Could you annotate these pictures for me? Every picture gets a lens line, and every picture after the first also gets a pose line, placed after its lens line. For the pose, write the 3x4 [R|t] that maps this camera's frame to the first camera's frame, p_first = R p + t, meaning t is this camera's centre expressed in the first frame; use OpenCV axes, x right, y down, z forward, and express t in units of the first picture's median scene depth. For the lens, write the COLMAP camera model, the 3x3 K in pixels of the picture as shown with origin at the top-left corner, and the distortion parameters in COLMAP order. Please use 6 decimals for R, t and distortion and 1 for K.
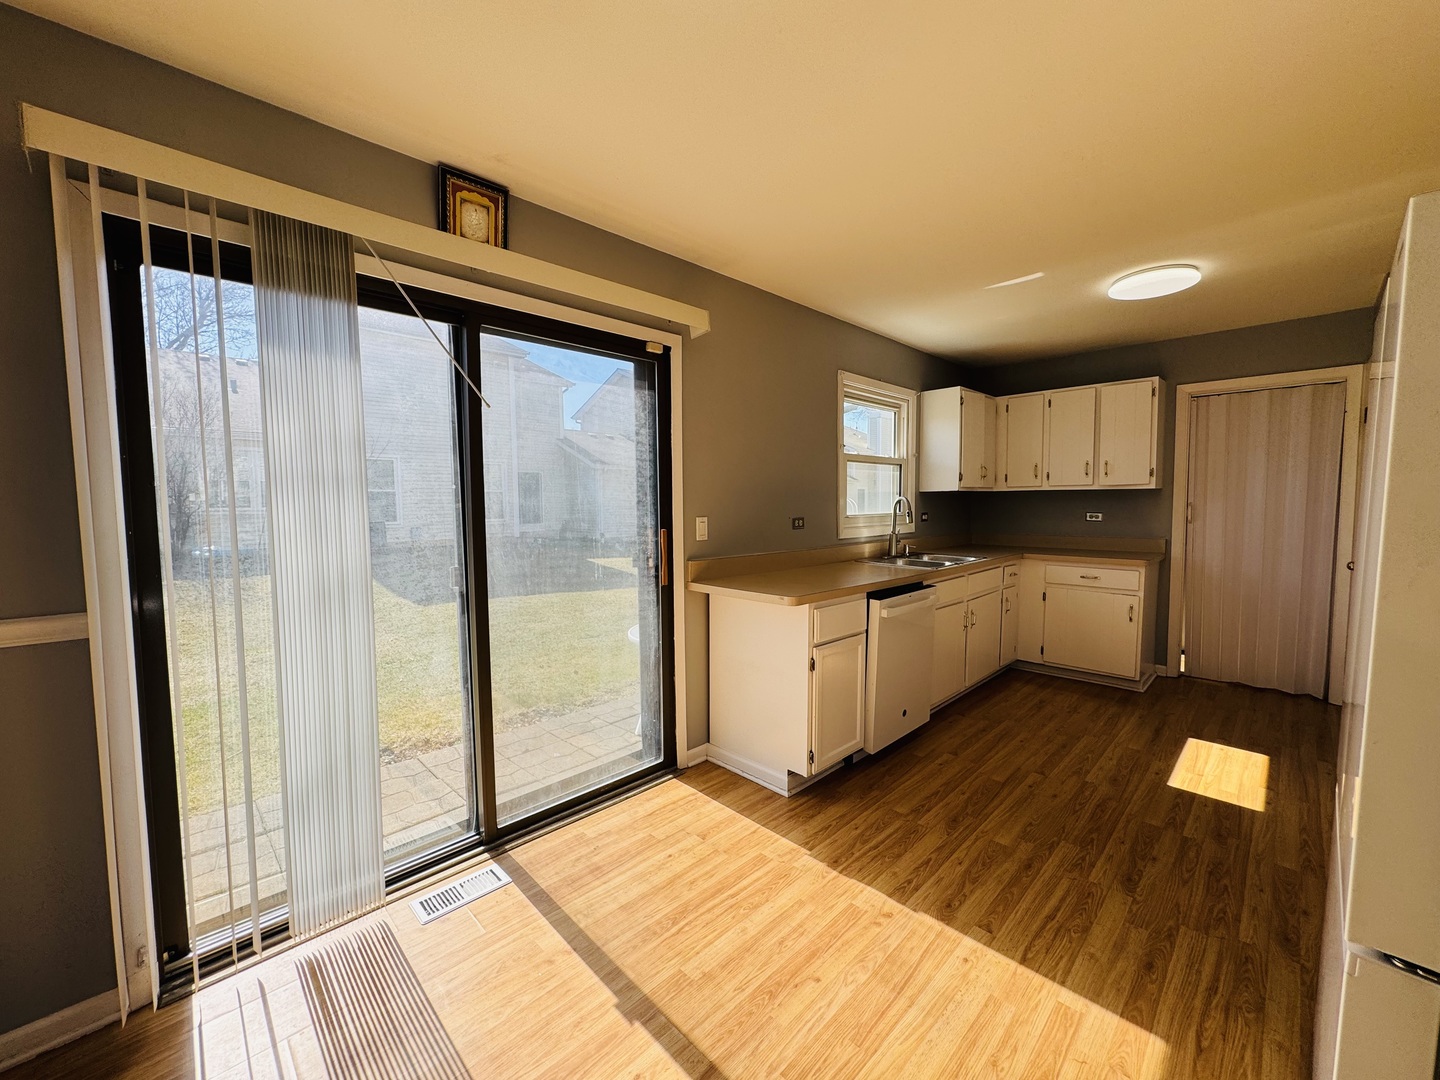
lens RADIAL K [[579.1, 0, 718.9], [0, 579.1, 538.7], [0, 0, 1]] dist [-0.004566, 0.000039]
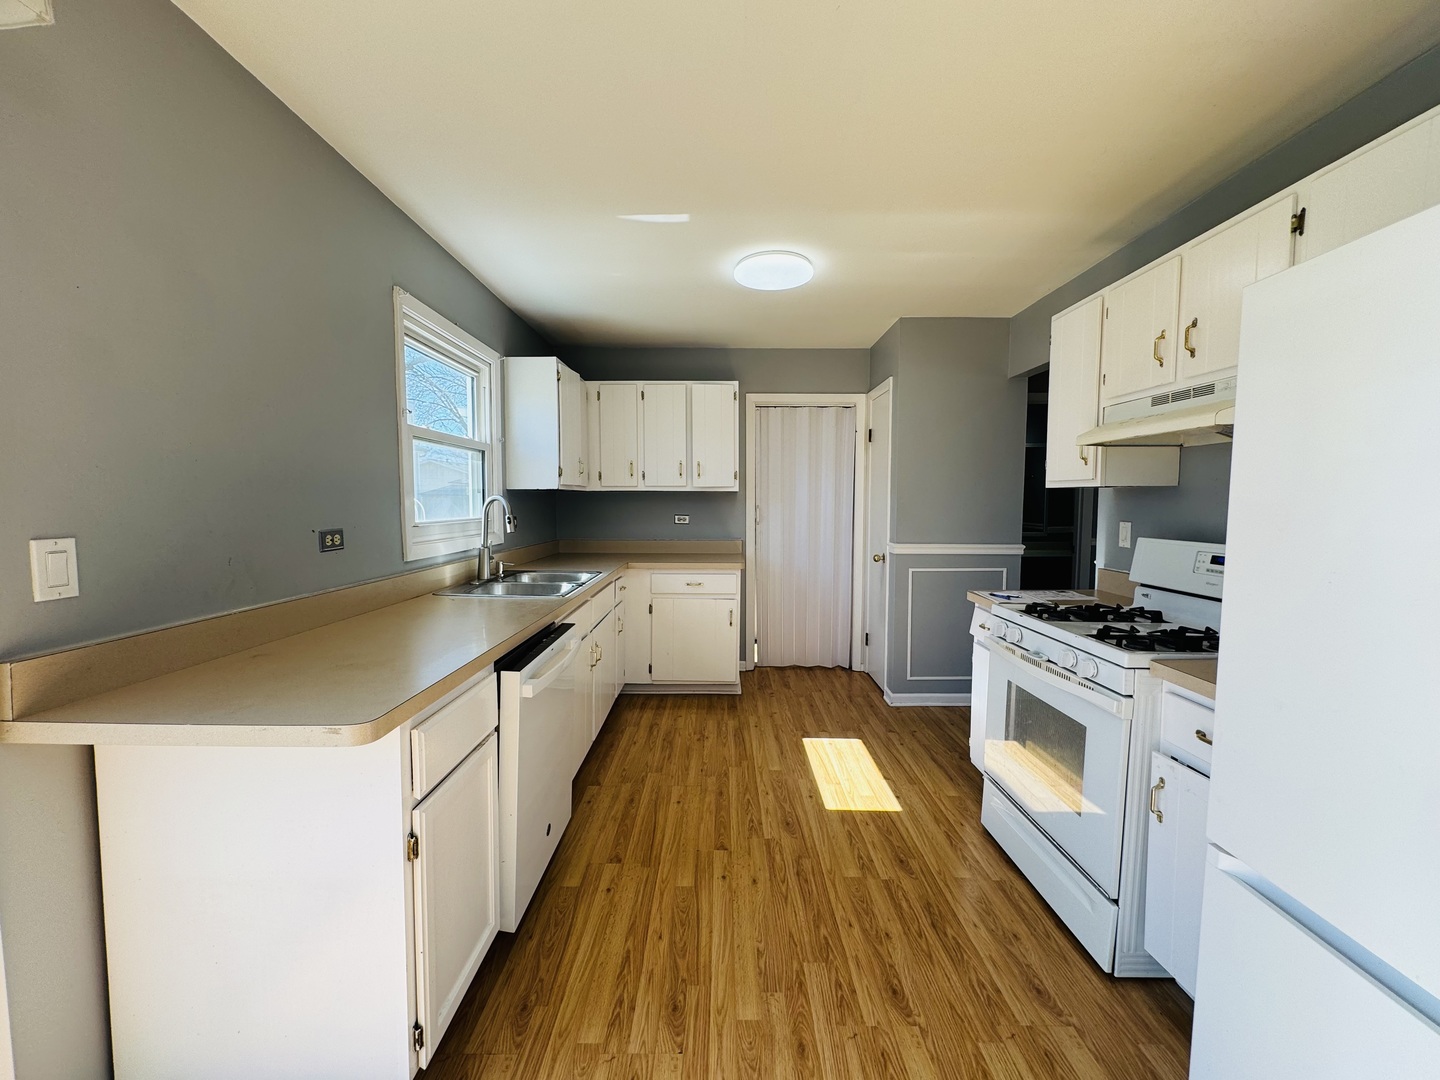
lens RADIAL K [[579.1, 0, 718.9], [0, 579.1, 538.7], [0, 0, 1]] dist [-0.004566, 0.000039]
pose [[0.711232, -0.037009, 0.701983, 0.011701], [0.038805, 0.999157, 0.013359, -0.019049], [-0.701886, 0.017739, 0.712068, 0.313872]]
